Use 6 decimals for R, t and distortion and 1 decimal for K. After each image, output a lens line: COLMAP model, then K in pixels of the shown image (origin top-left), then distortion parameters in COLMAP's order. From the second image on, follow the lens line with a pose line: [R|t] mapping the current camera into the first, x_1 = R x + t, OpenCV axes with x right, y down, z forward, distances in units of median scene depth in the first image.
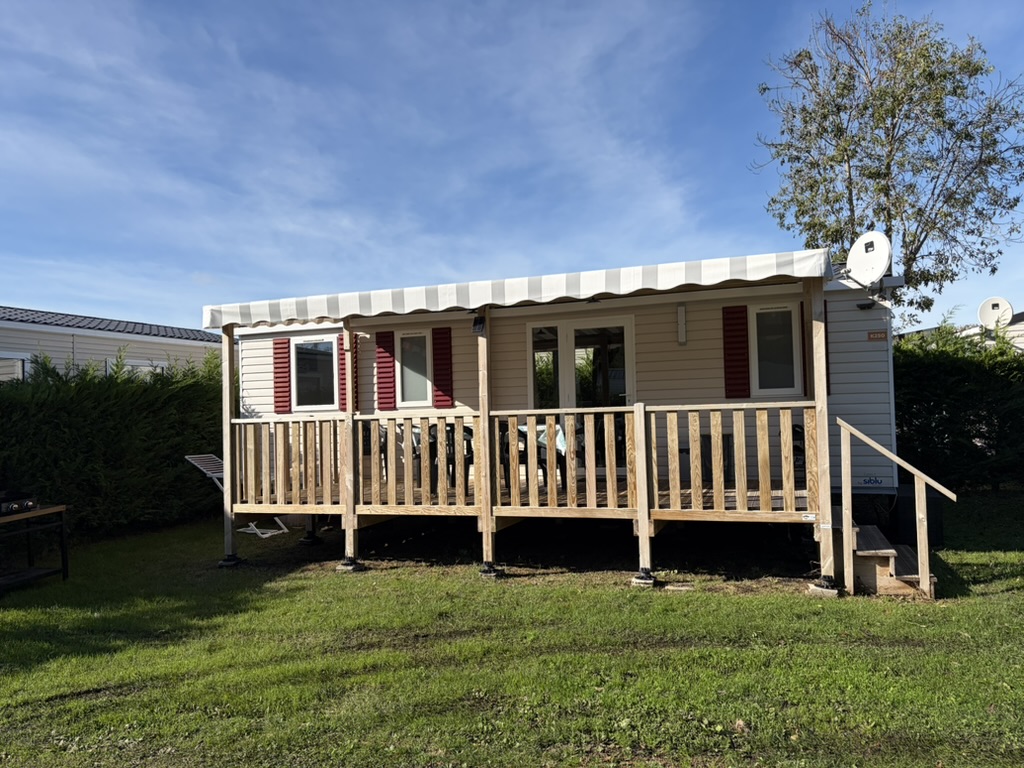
lens RADIAL K [[765.3, 0, 512.0], [0, 765.3, 384.0], [0, 0, 1]] dist [0.009316, 0.000877]
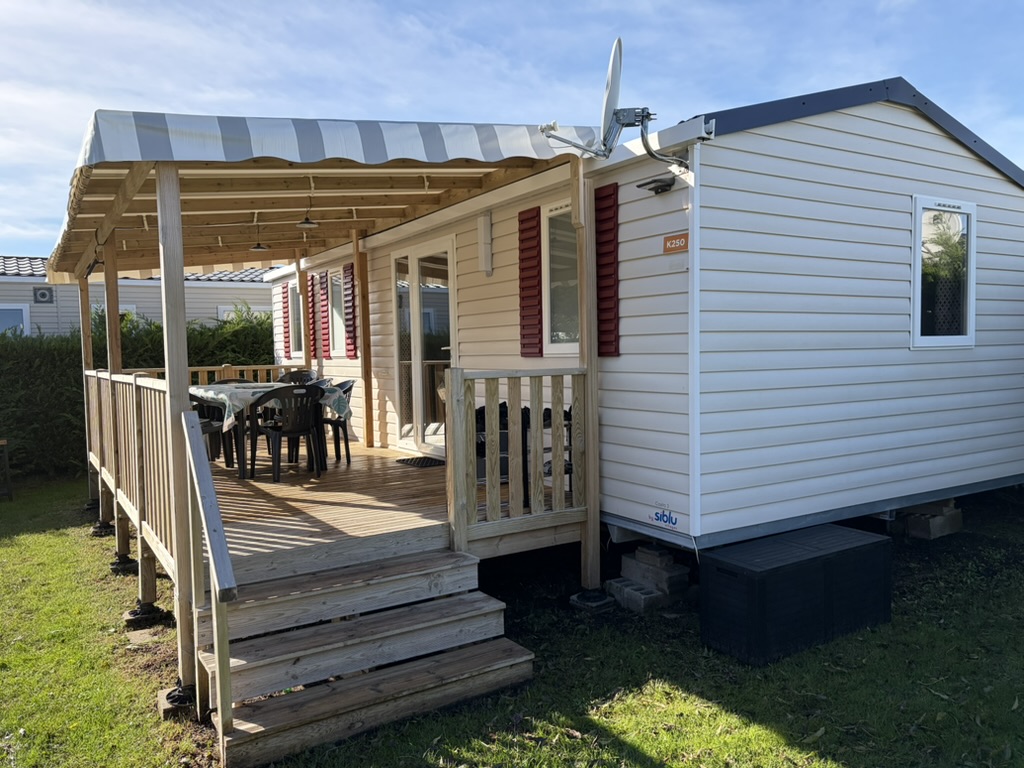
lens RADIAL K [[780.7, 0, 512.0], [0, 780.7, 384.0], [0, 0, 1]] dist [0.010332, -0.001257]
pose [[0.785062, 0.038749, -0.618204, 0.677633], [0.019786, 0.995963, 0.087553, -0.015828], [0.619101, -0.080967, 0.781126, 0.482944]]
